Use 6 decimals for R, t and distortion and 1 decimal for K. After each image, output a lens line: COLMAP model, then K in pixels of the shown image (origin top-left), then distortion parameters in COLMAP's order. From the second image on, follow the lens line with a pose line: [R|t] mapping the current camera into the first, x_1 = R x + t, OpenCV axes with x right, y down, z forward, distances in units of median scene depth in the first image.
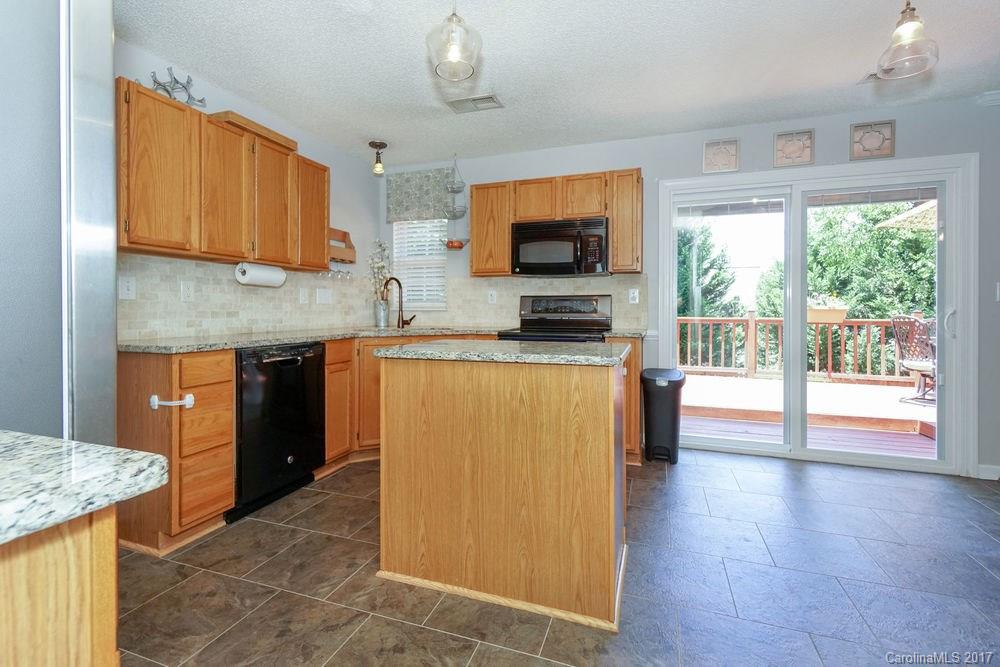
lens RADIAL K [[462.2, 0, 481.6], [0, 462.2, 310.6], [0, 0, 1]] dist [0.008076, -0.001754]
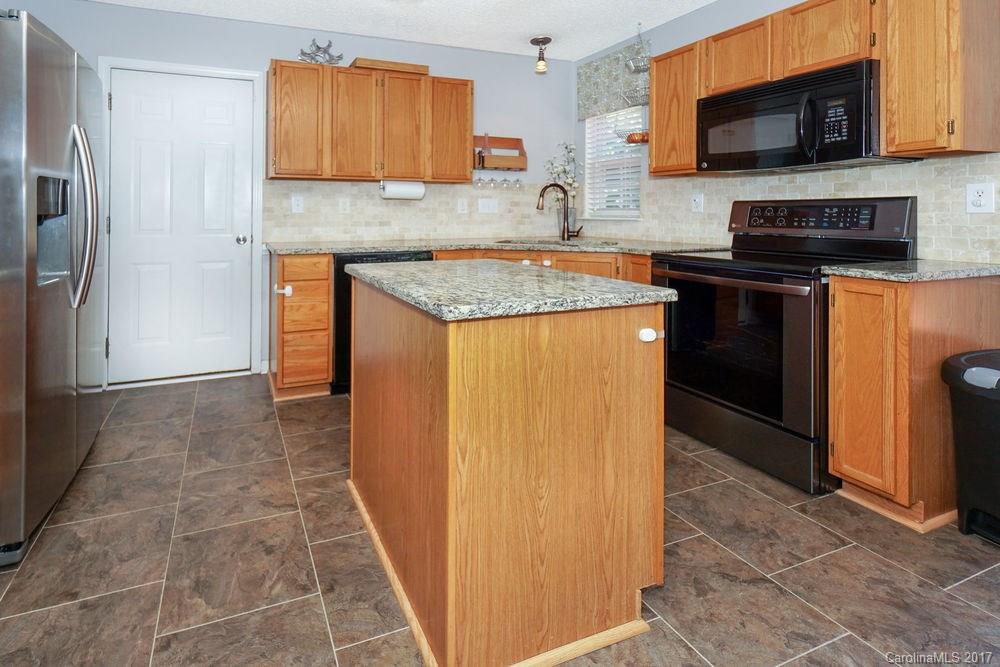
lens RADIAL K [[462.2, 0, 410.0], [0, 462.2, 212.4], [0, 0, 1]] dist [0.008076, -0.001754]
pose [[0.661701, -0.000852, -0.749767, 0.379687], [-0.000427, 0.999999, -0.001514, -0.018088], [0.749767, 0.001322, 0.661700, 0.247437]]
